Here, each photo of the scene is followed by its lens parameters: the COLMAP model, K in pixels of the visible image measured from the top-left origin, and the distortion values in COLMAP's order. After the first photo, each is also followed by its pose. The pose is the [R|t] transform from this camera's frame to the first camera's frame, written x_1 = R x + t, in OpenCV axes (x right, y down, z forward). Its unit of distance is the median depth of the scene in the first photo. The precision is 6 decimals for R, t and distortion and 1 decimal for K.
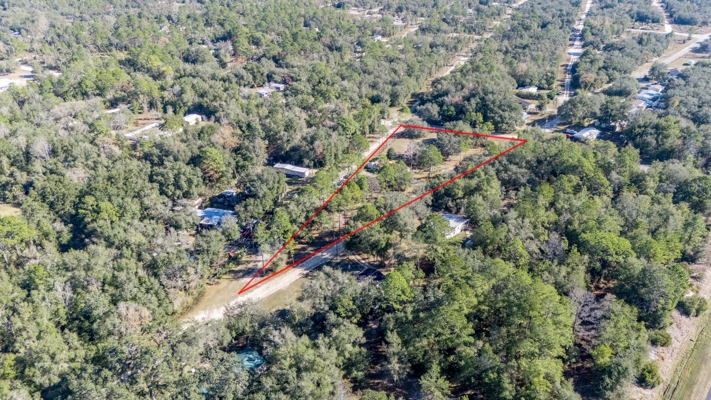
lens RADIAL K [[510.6, 0, 355.8], [0, 510.6, 198.7], [0, 0, 1]] dist [0.048435, -0.031546]
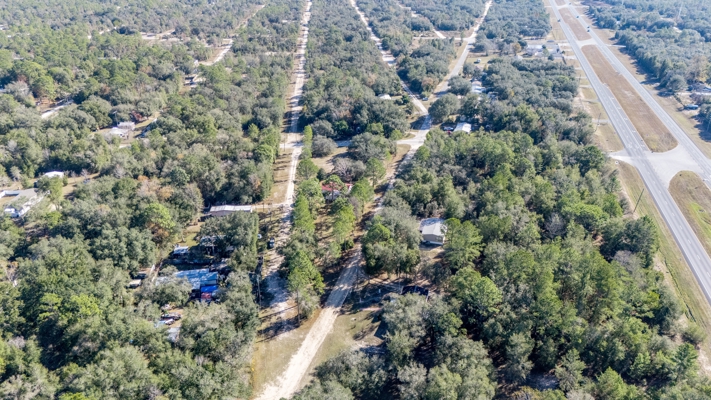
lens RADIAL K [[510.6, 0, 356.7], [0, 510.6, 201.6], [0, 0, 1]] dist [0.048435, -0.031546]
pose [[0.894835, -0.196417, 0.400863, -0.245449], [0.207083, 0.978175, 0.017028, -0.035505], [-0.395459, 0.067774, 0.915980, 0.067416]]
